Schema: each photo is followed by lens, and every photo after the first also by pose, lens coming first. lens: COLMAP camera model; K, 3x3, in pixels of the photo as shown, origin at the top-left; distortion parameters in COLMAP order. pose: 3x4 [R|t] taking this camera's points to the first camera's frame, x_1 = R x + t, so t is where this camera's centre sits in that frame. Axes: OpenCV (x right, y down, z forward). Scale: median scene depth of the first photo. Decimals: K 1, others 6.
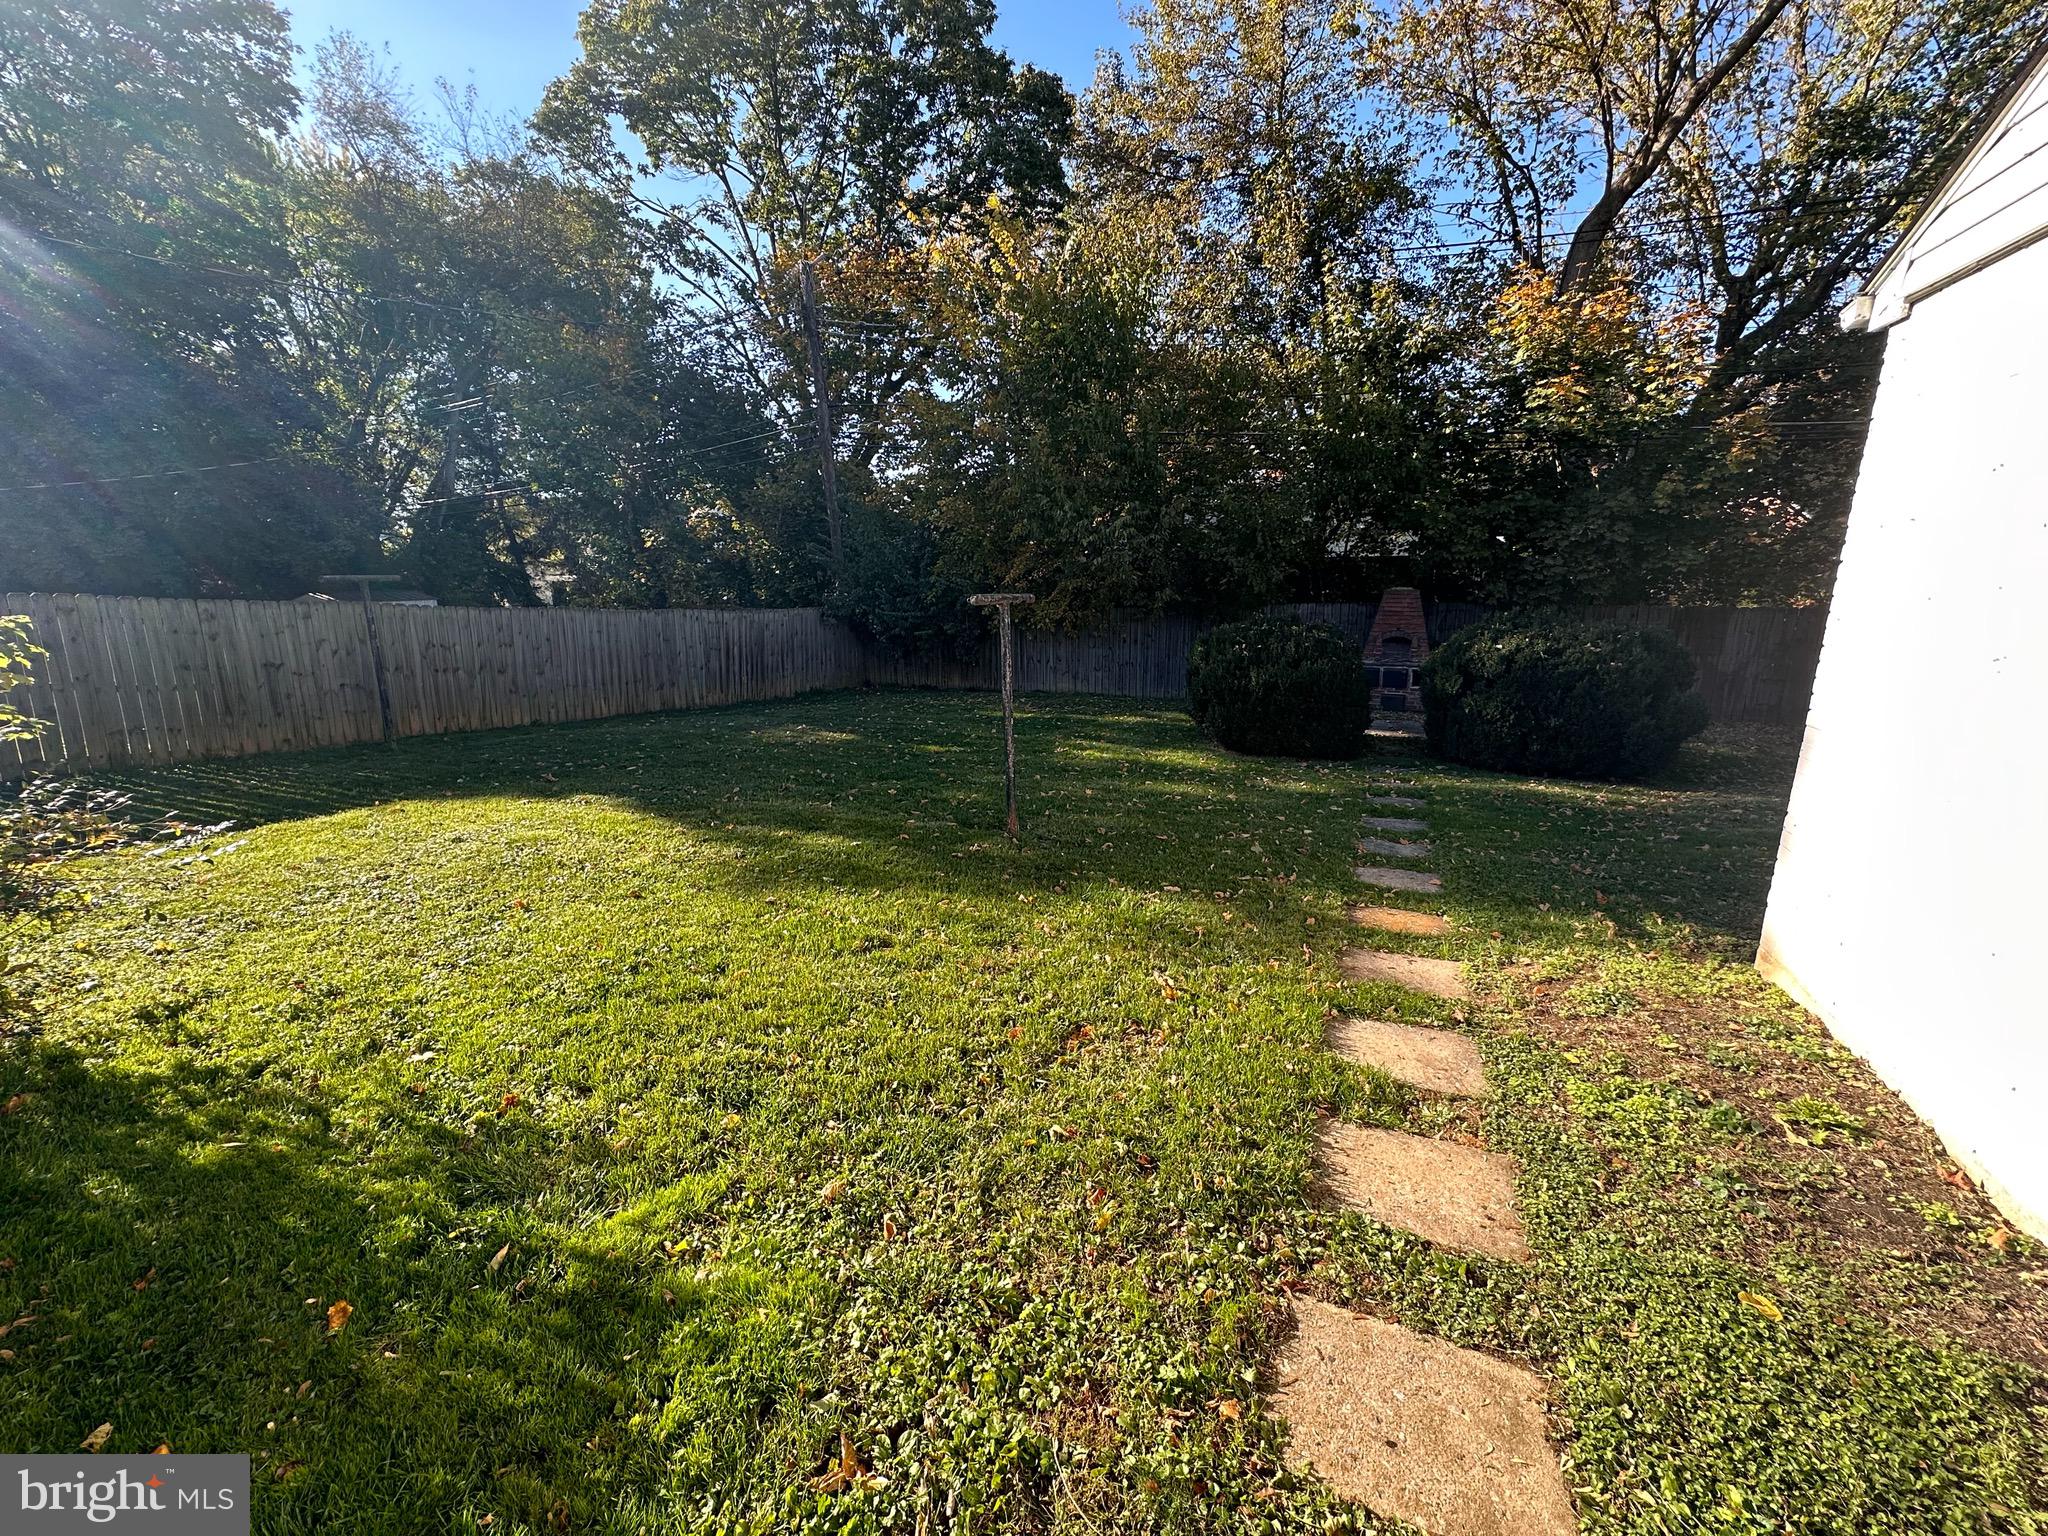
lens RADIAL K [[810.6, 0, 1024.0], [0, 810.6, 768.0], [0, 0, 1]] dist [-0.001758, 0.000804]
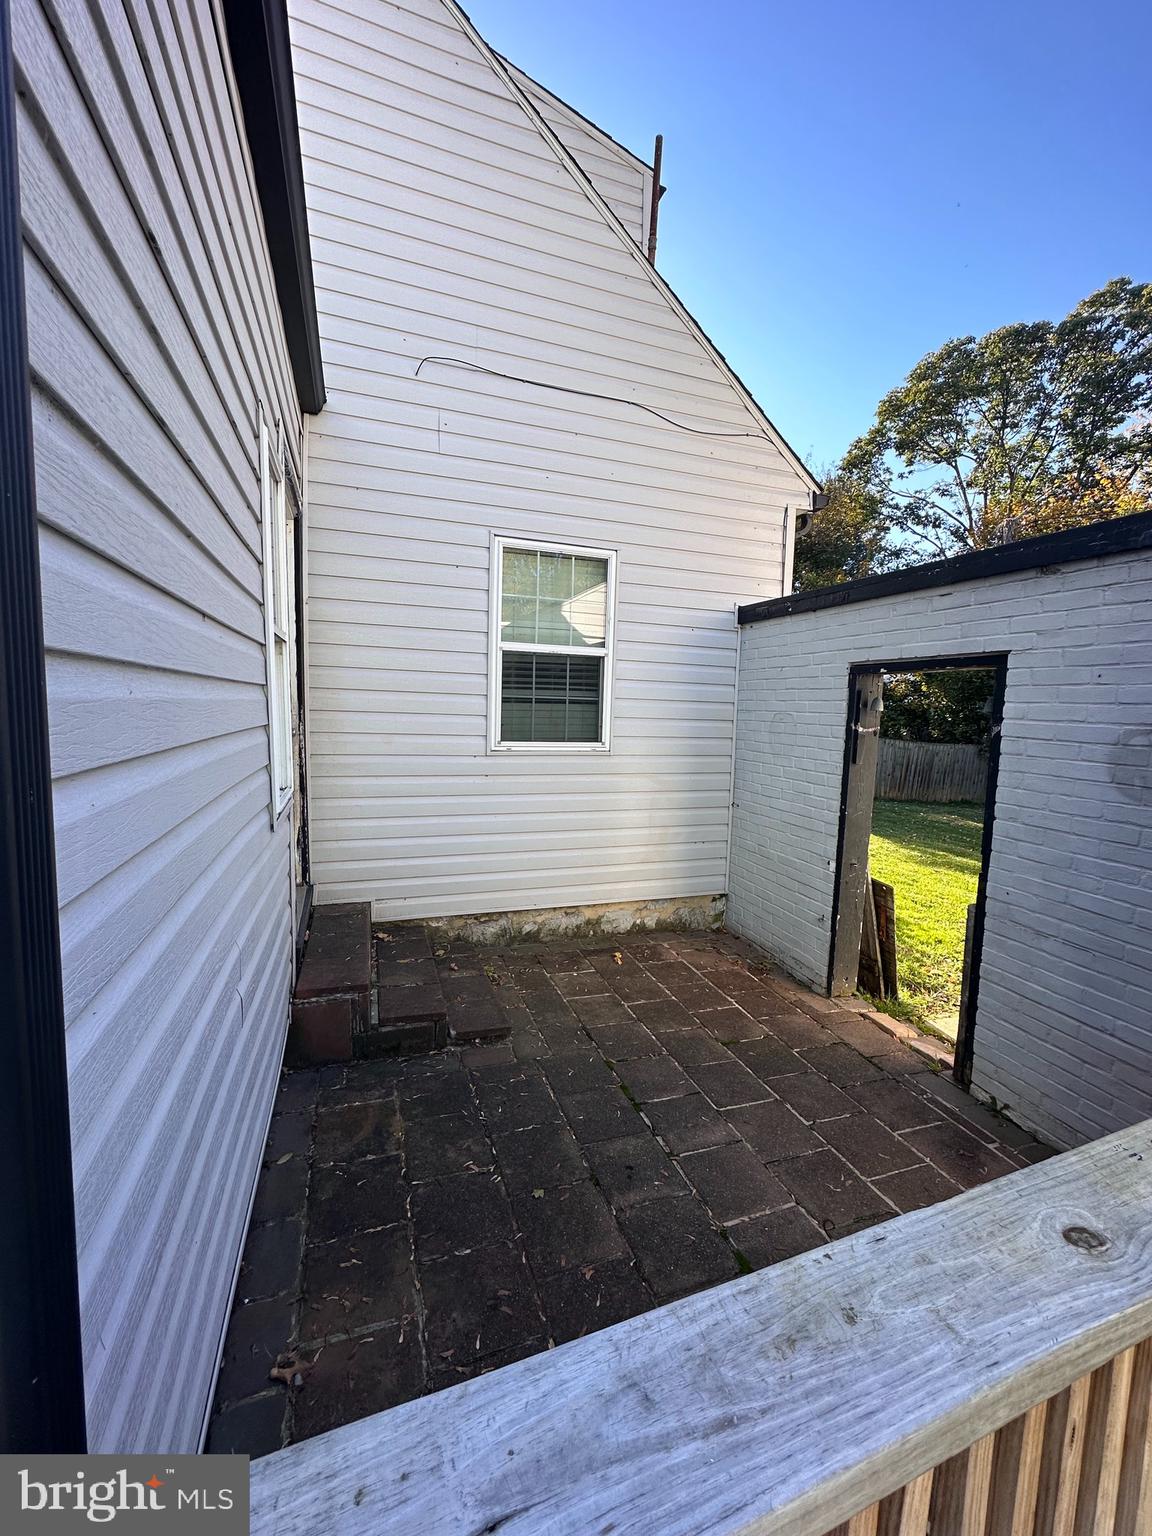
lens RADIAL K [[607.9, 0, 580.7], [0, 607.9, 766.0], [0, 0, 1]] dist [-0.001758, 0.000804]
pose [[0.681250, 0.108453, -0.723972, 0.038714], [-0.214214, 0.975210, -0.055484, 0.037663], [0.700007, 0.192884, 0.687594, -0.174913]]
